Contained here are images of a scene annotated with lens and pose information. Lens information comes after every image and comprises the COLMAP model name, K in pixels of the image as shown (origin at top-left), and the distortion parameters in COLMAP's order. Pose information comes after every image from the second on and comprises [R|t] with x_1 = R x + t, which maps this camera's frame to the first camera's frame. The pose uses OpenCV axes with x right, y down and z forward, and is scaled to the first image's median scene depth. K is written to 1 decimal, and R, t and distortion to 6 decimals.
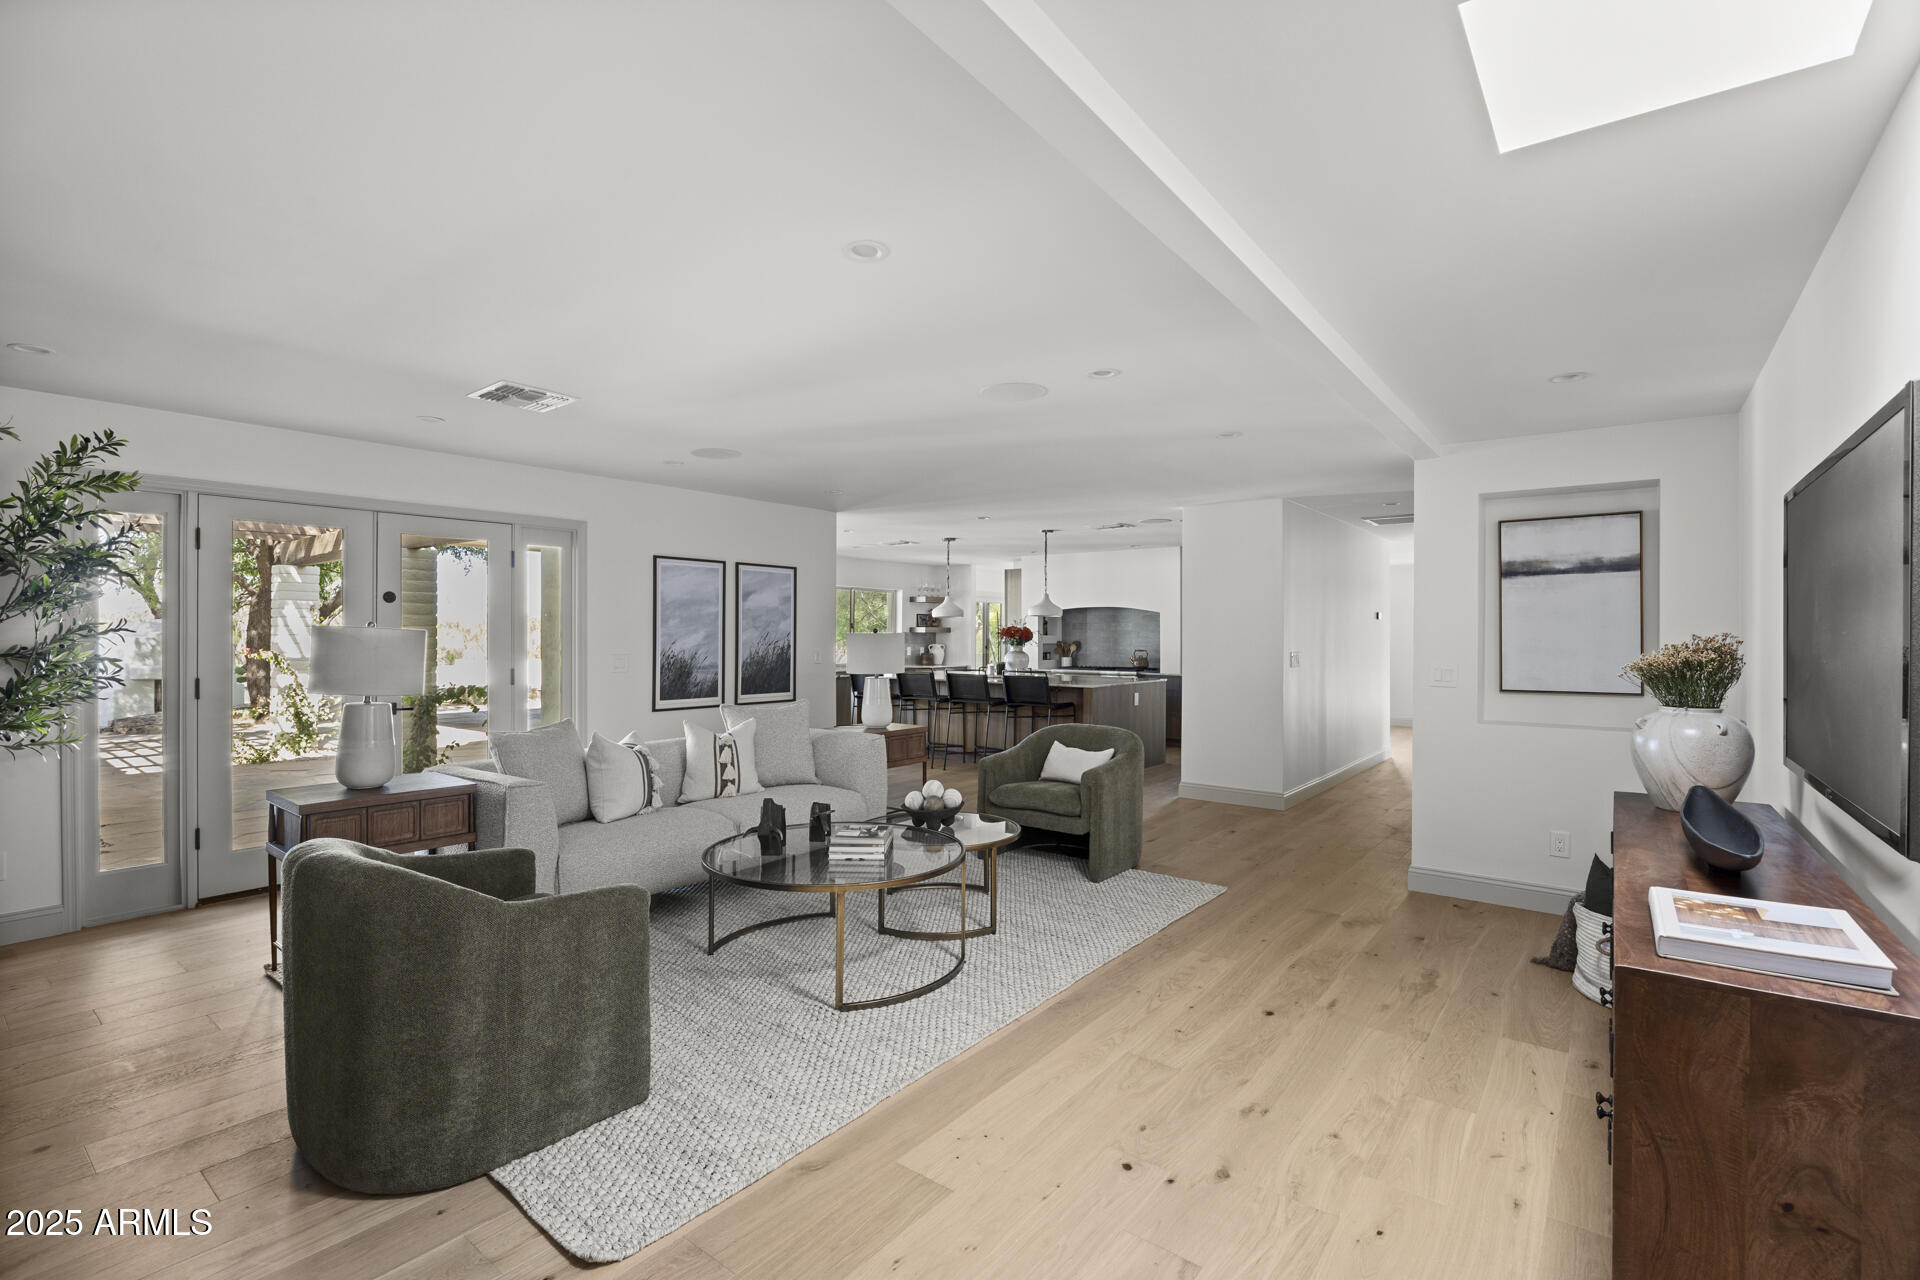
lens RADIAL K [[879.1, 0, 963.2], [0, 879.1, 637.3], [0, 0, 1]] dist [0.000010, 0.000000]
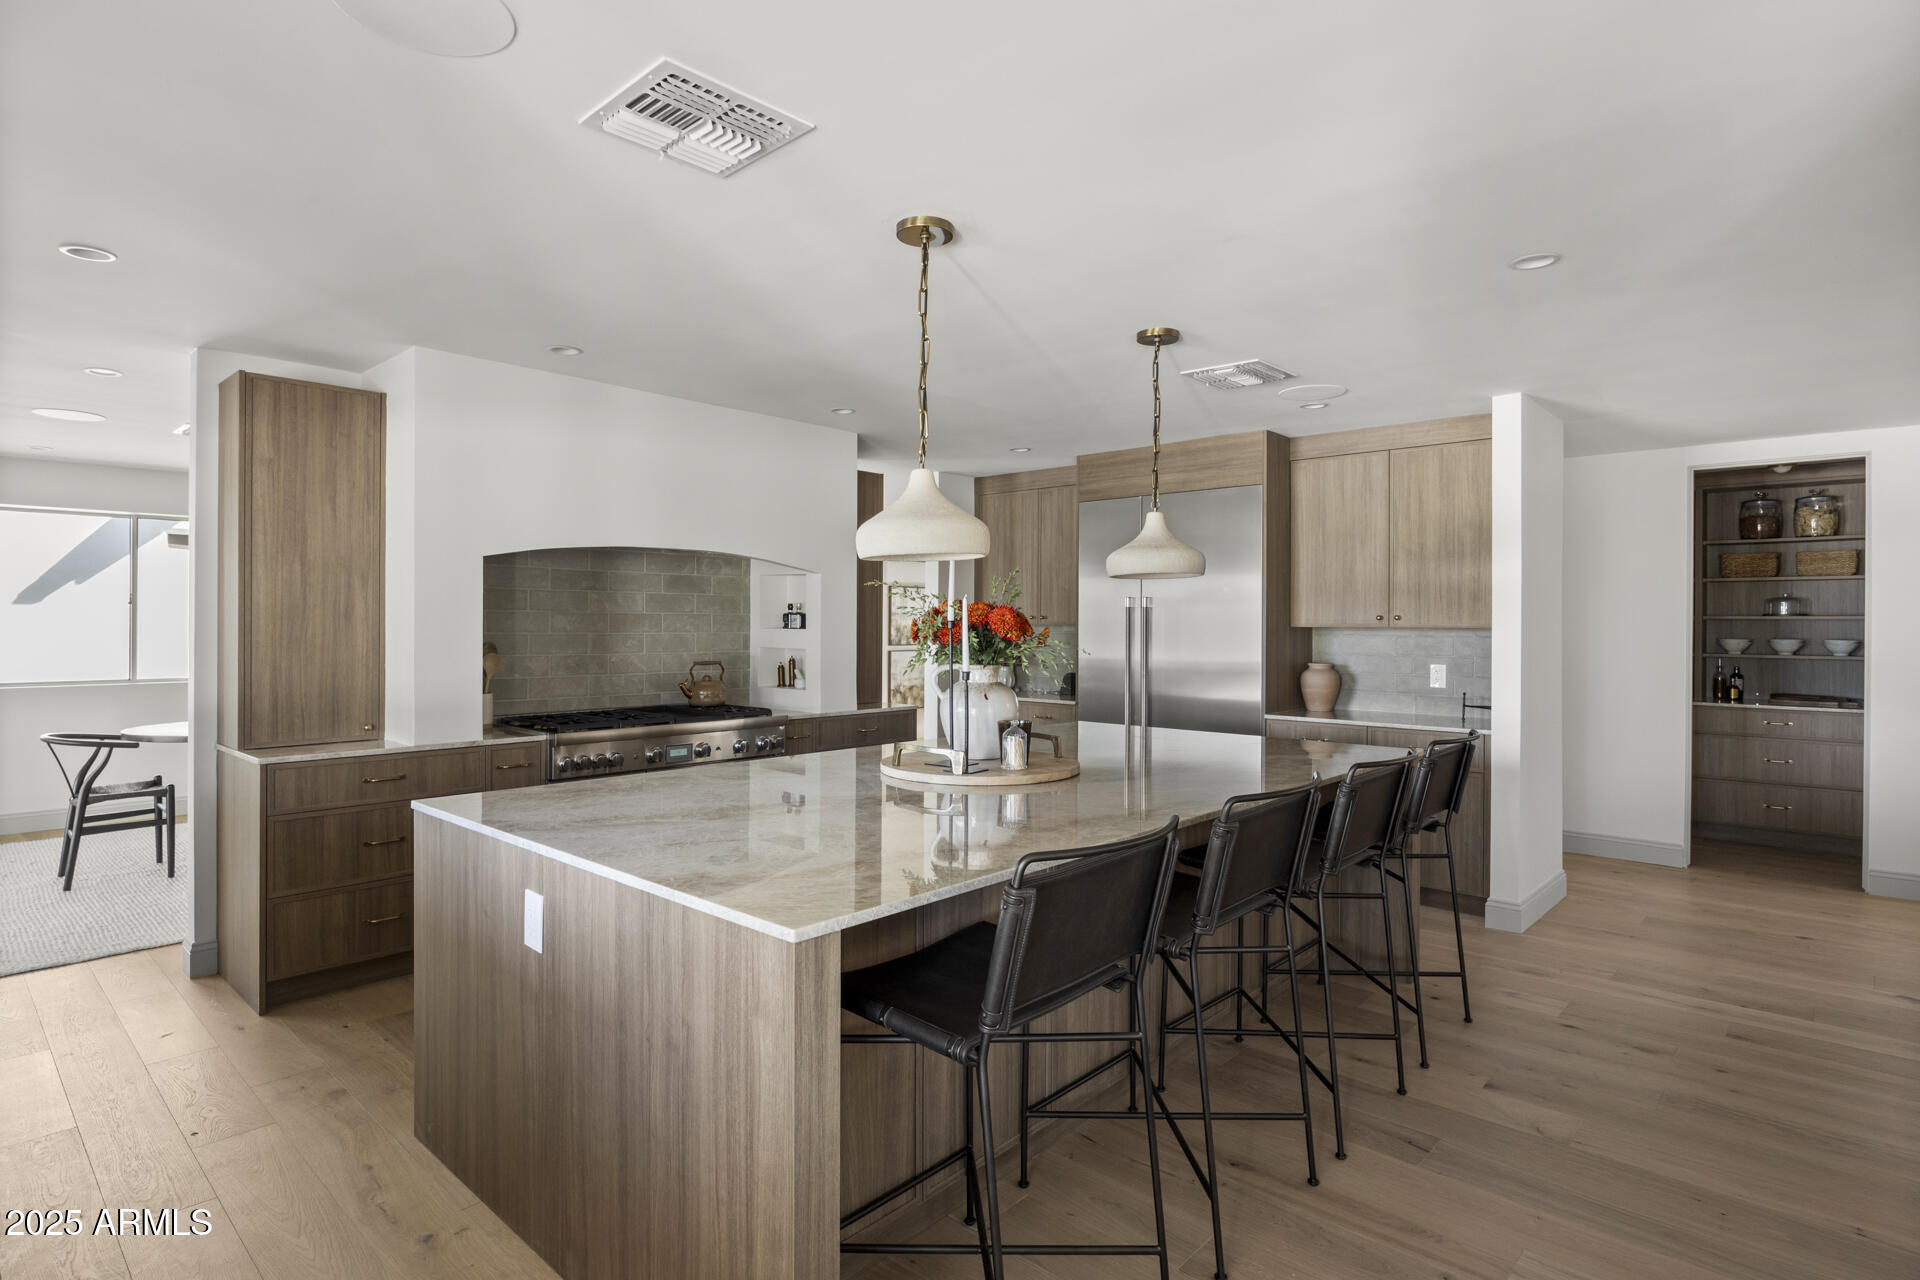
lens RADIAL K [[1001.3, 0, 962.7], [0, 1001.3, 629.2], [0, 0, 1]] dist [0.001547, 0.000052]
pose [[0.101479, -0.008680, 0.994800, -0.203991], [0.002266, 0.999961, 0.008494, -0.003291], [-0.994835, 0.001393, 0.101494, 0.705806]]
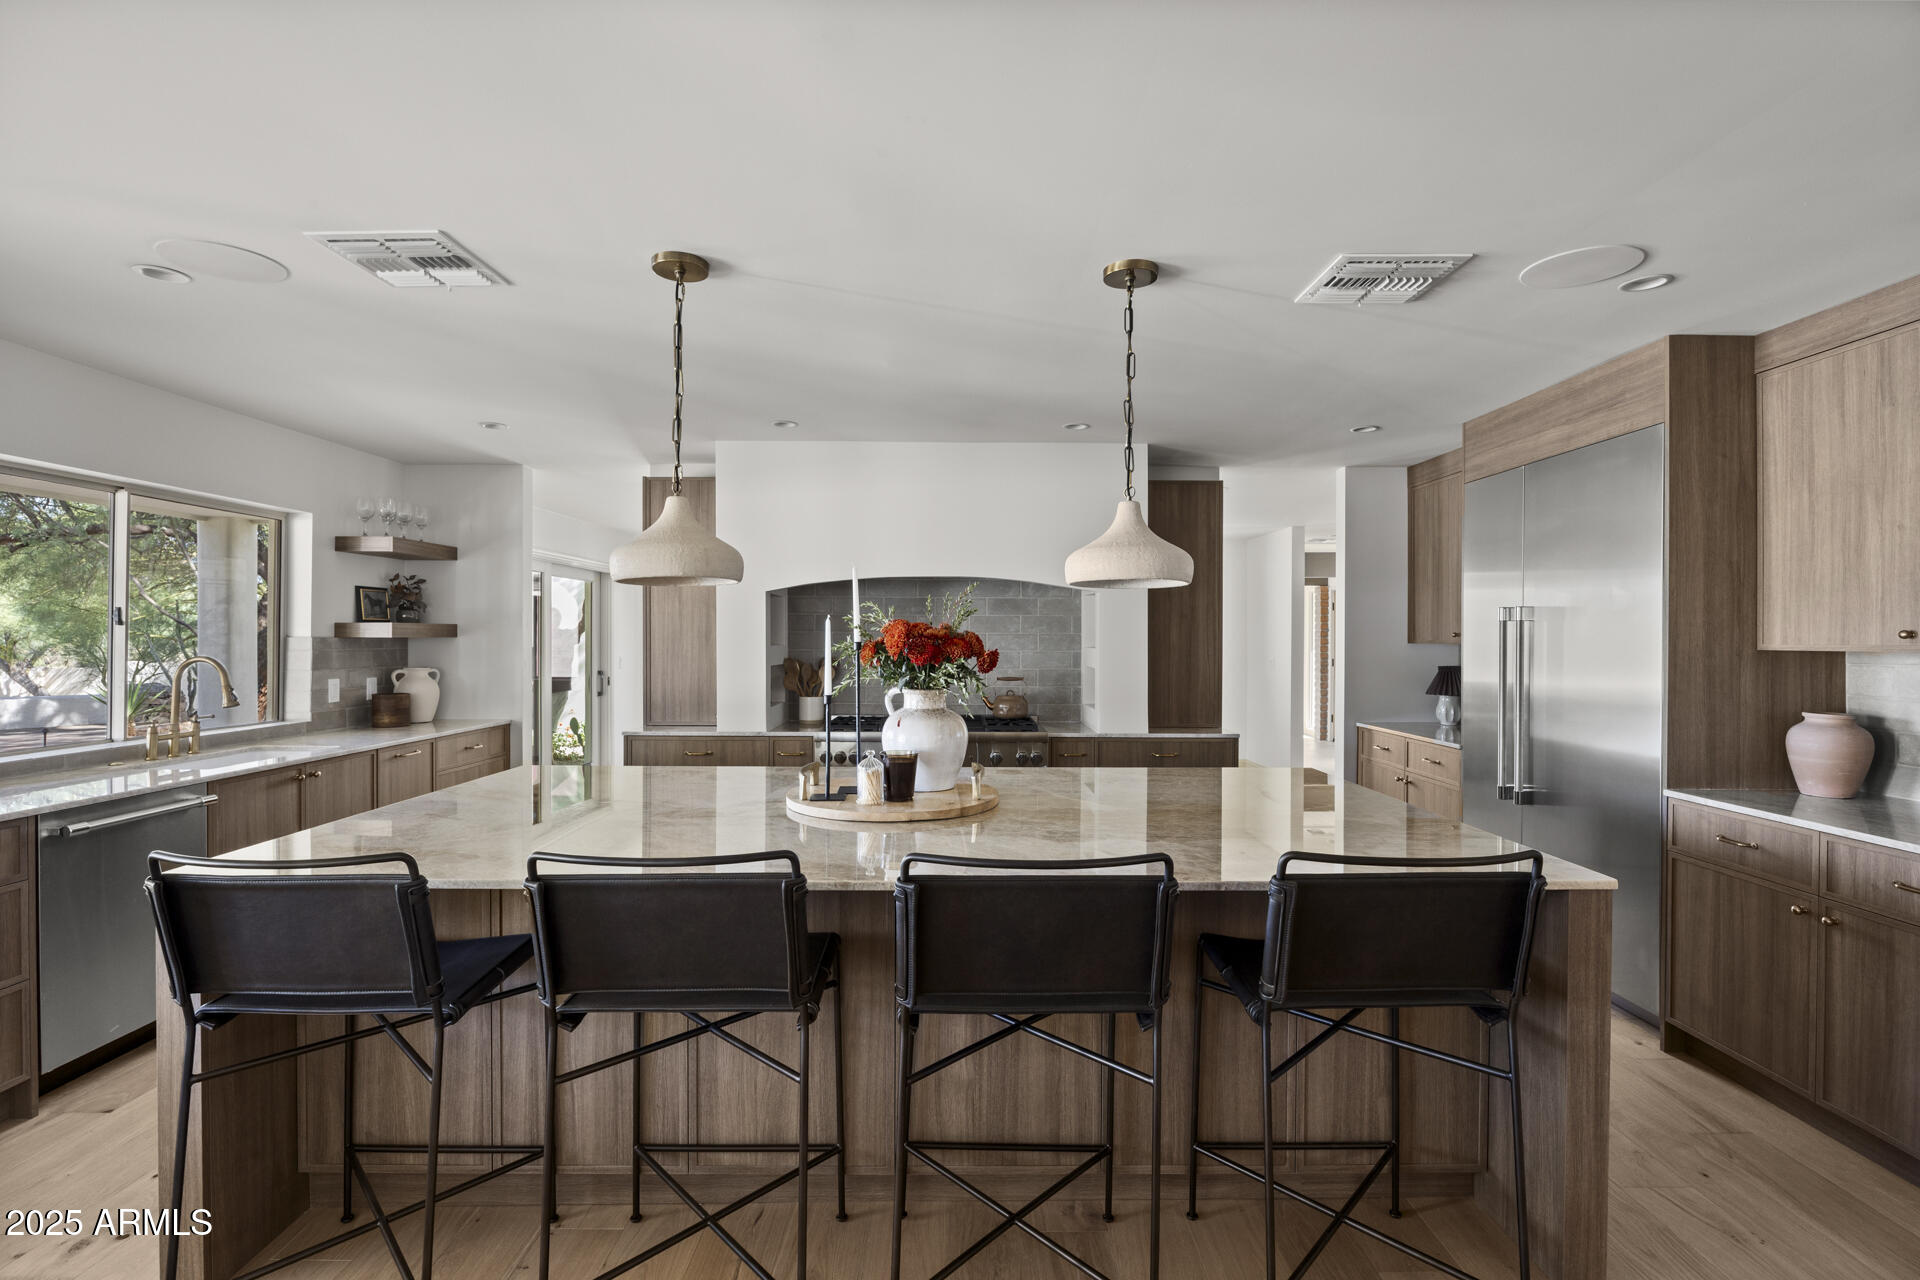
lens RADIAL K [[896.7, 0, 958.7], [0, 896.7, 641.9], [0, 0, 1]] dist [0.007163, 0.000266]
pose [[0.798407, -0.005329, 0.602095, -0.078859], [0.004045, 0.999986, 0.003487, -0.004000], [-0.602105, -0.000348, 0.798417, 0.562081]]
